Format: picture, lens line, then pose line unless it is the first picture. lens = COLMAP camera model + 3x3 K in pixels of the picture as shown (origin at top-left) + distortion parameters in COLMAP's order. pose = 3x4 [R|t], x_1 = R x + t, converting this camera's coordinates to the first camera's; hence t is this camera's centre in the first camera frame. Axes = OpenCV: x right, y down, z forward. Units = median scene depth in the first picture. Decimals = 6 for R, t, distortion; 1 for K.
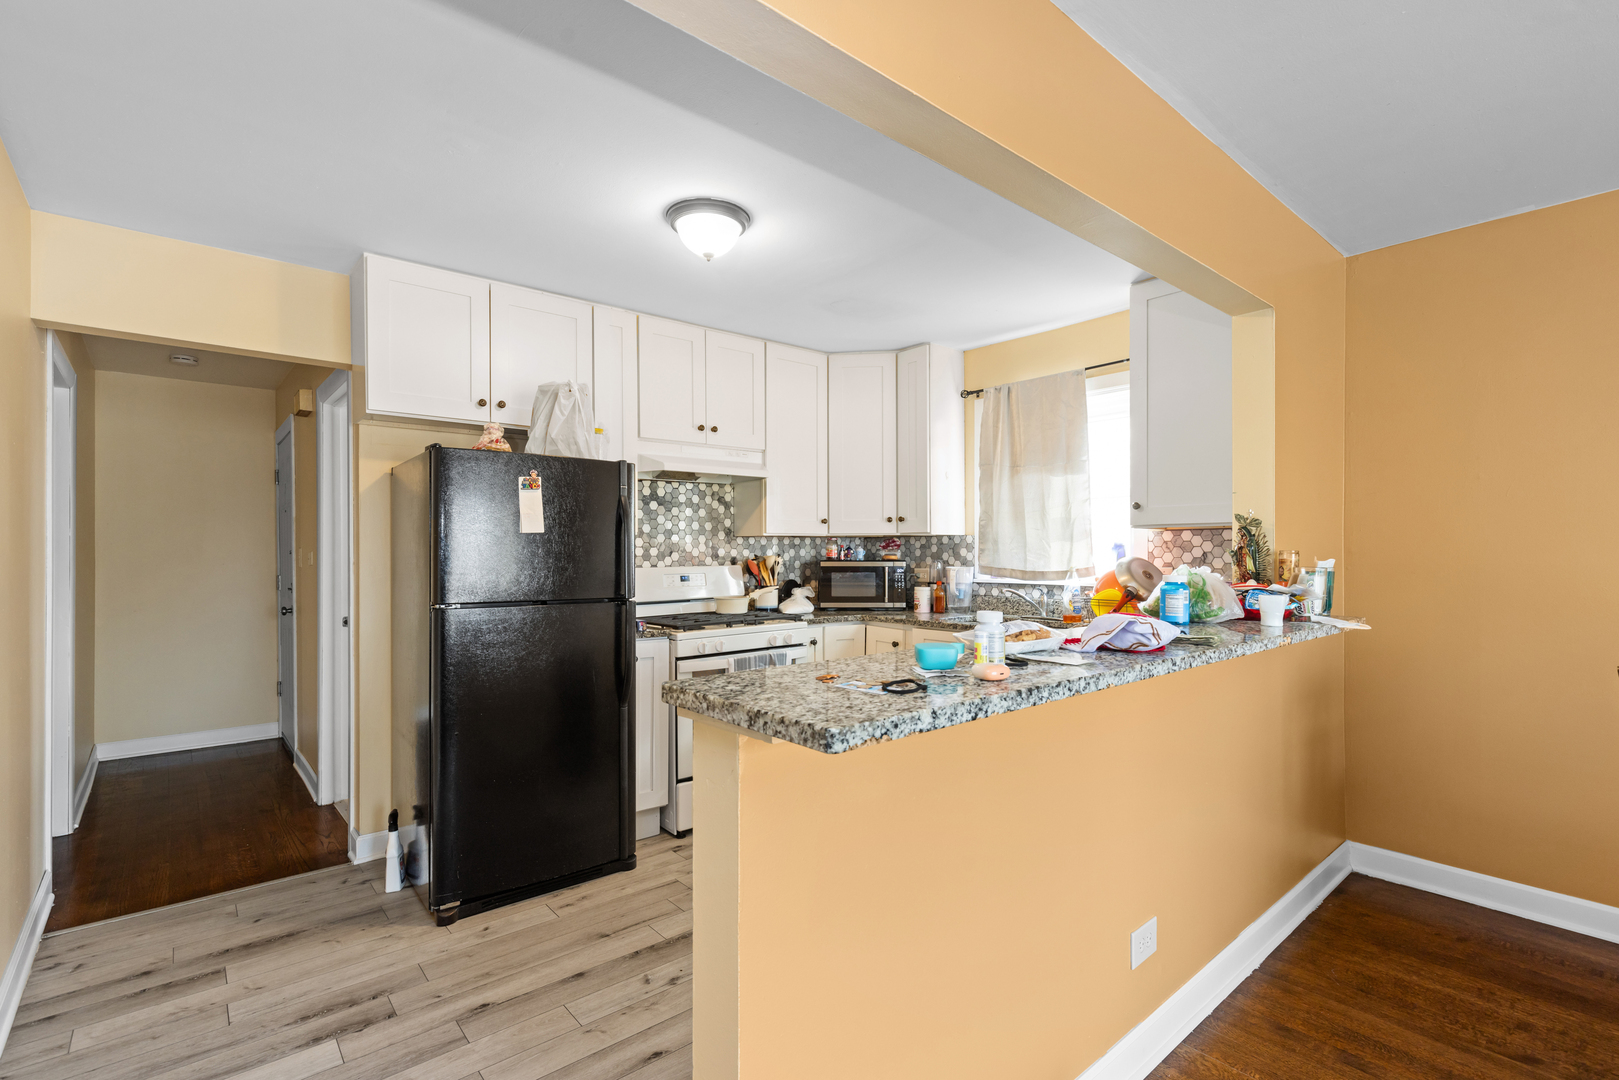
lens RADIAL K [[741.2, 0, 809.5], [0, 741.2, 540.0], [0, 0, 1]] dist [0.001932, 0.000184]
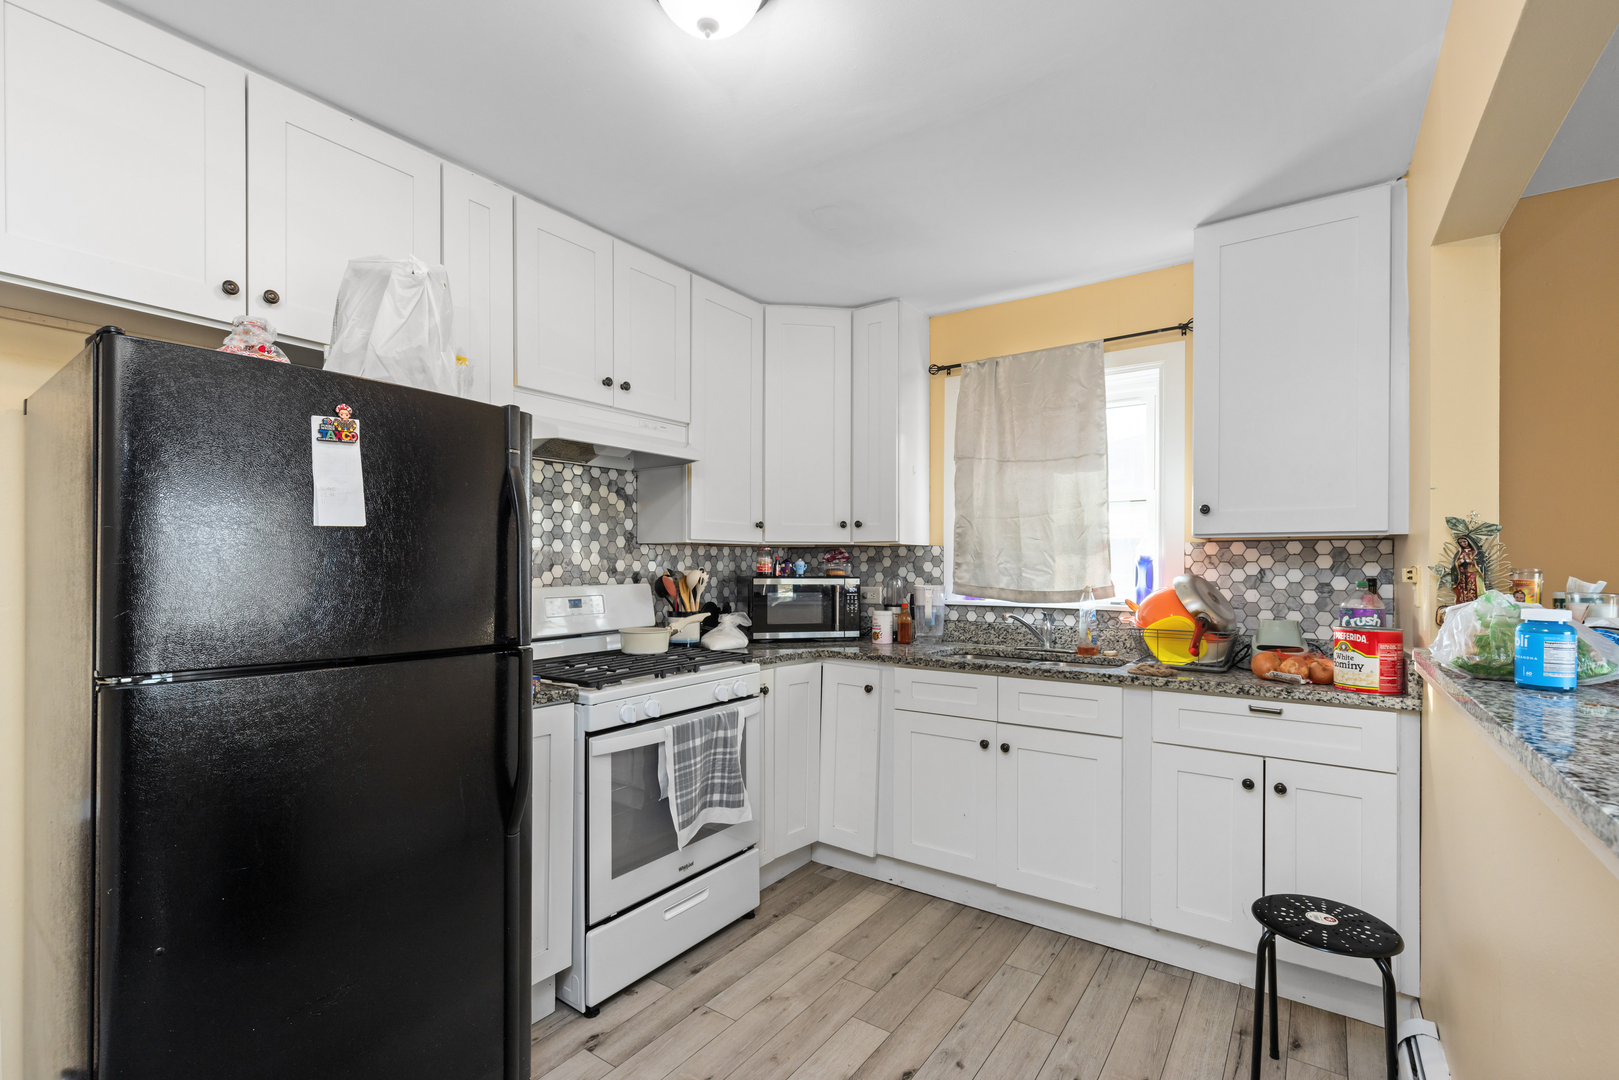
lens RADIAL K [[728.8, 0, 806.6], [0, 728.8, 558.3], [0, 0, 1]] dist [0.001572, 0.000649]
pose [[0.969273, 0.007960, 0.245857, -0.120377], [-0.009659, 0.999937, 0.005706, 0.004071], [-0.245796, -0.007905, 0.969289, 0.279728]]
